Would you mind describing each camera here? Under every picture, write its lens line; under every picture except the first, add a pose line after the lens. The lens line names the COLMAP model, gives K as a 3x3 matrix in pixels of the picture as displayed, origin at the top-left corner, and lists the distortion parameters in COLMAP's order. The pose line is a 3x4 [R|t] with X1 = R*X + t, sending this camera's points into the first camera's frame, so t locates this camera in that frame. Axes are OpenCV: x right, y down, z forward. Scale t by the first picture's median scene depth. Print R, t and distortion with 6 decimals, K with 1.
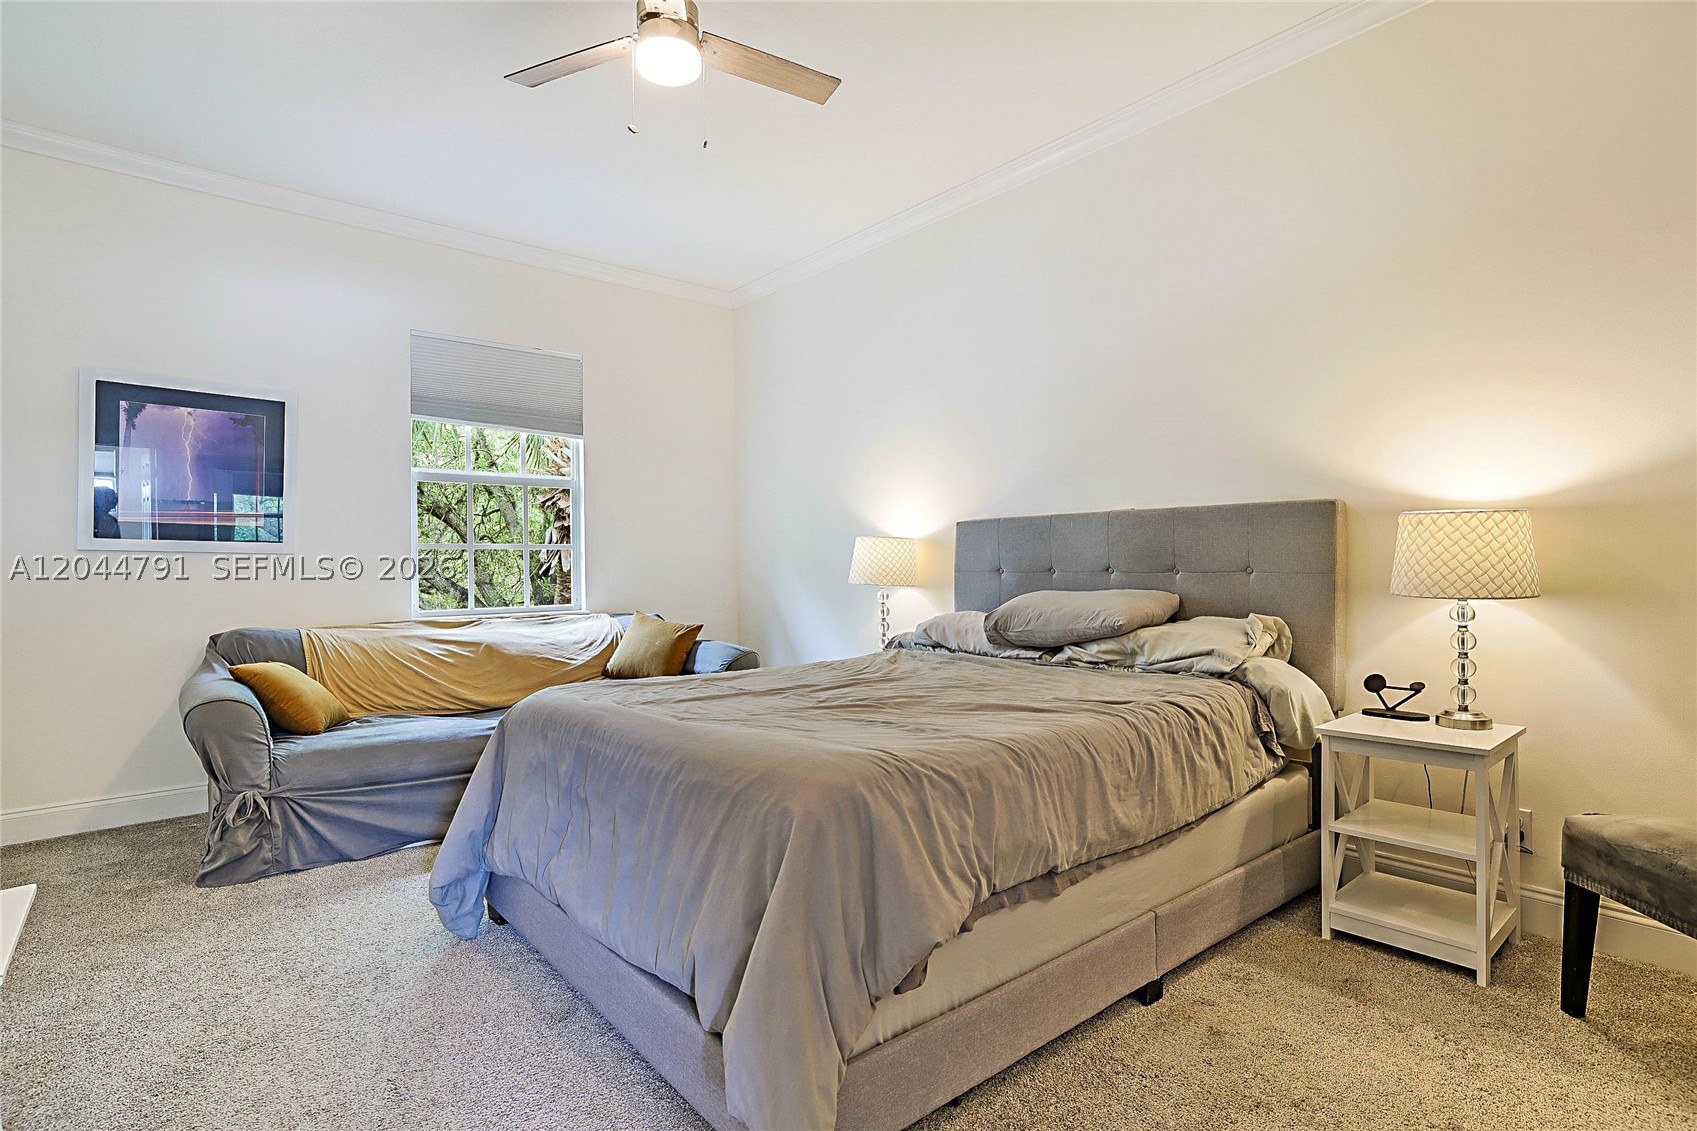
lens RADIAL K [[842.0, 0, 835.9], [0, 842.0, 566.3], [0, 0, 1]] dist [-0.011347, 0.004099]
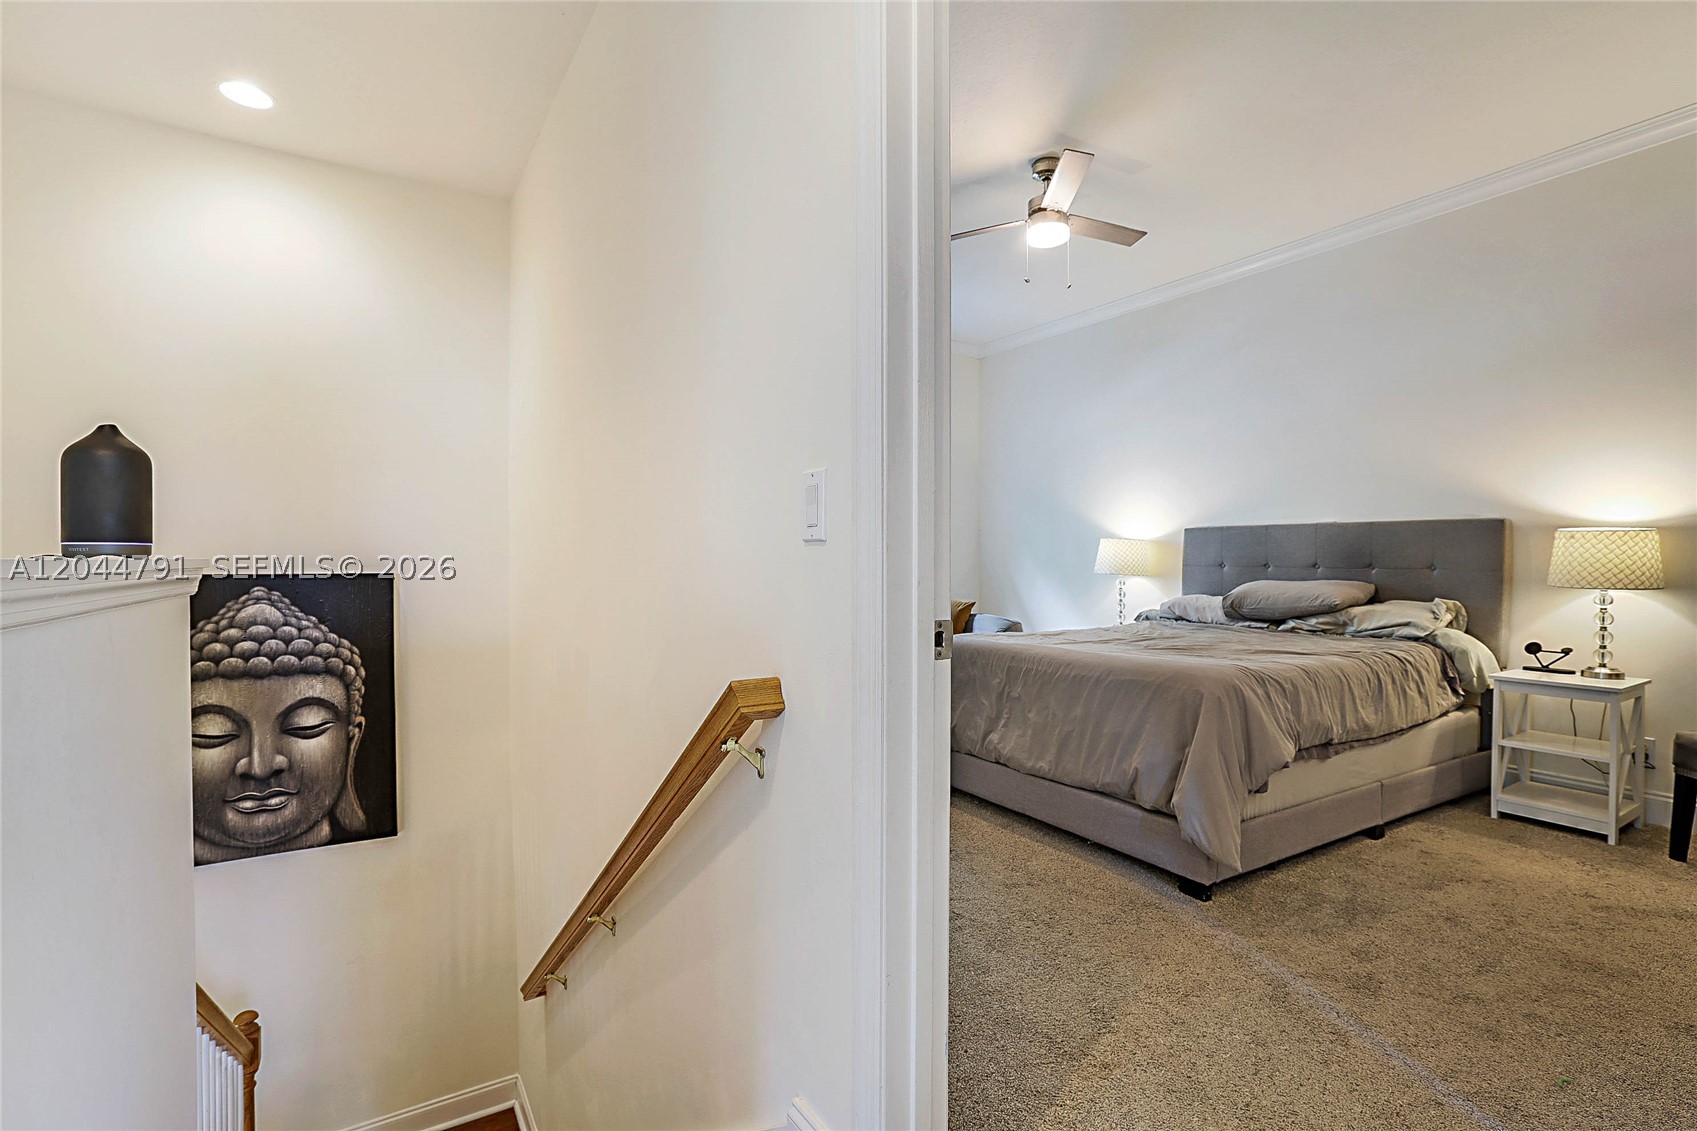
lens RADIAL K [[782.7, 0, 855.0], [0, 782.7, 571.4], [0, 0, 1]] dist [0.002312, 0.001276]
pose [[0.992514, 0.015172, -0.121182, -0.356026], [-0.013146, 0.999760, 0.017500, 0.000901], [0.121419, -0.015775, 0.992476, -0.480975]]
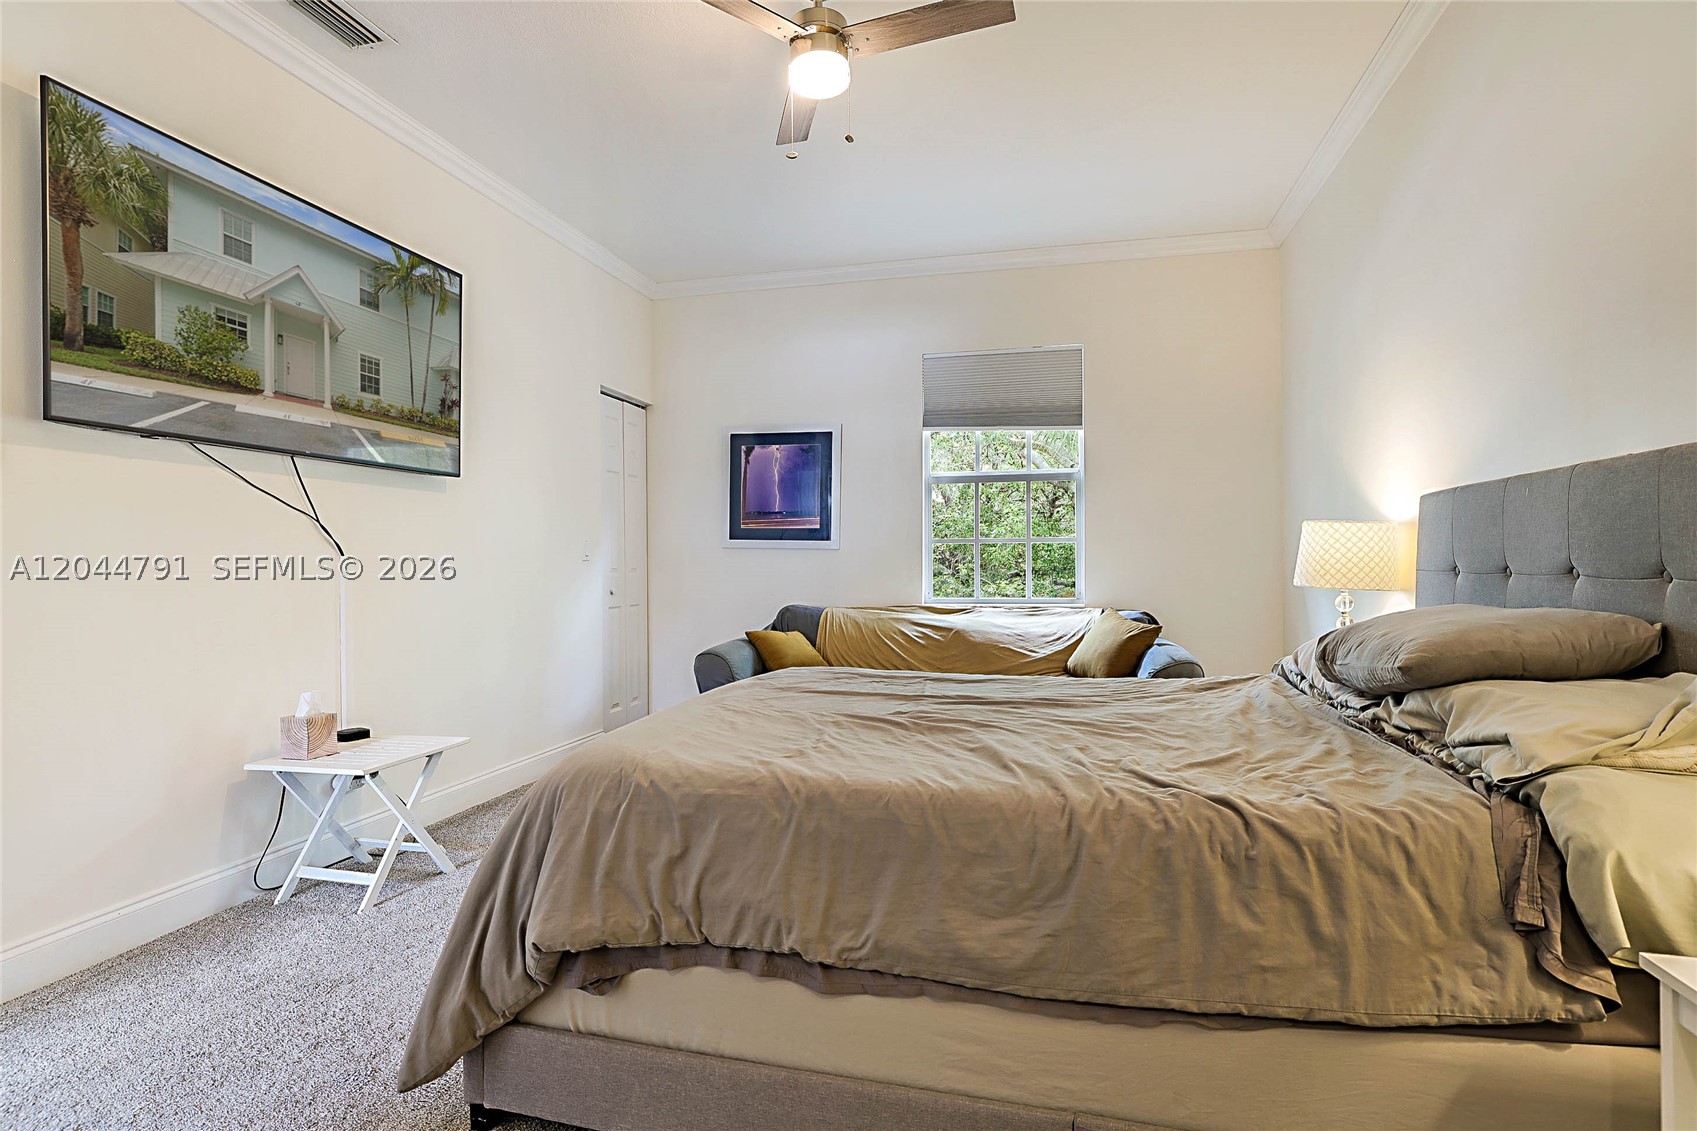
lens RADIAL K [[835.7, 0, 853.2], [0, 835.7, 566.4], [0, 0, 1]] dist [-0.036086, 0.019637]
pose [[0.590893, 0.011688, -0.806665, 0.636246], [-0.003292, 0.999922, 0.012077, -0.005390], [0.806743, -0.004481, 0.590885, 0.414286]]
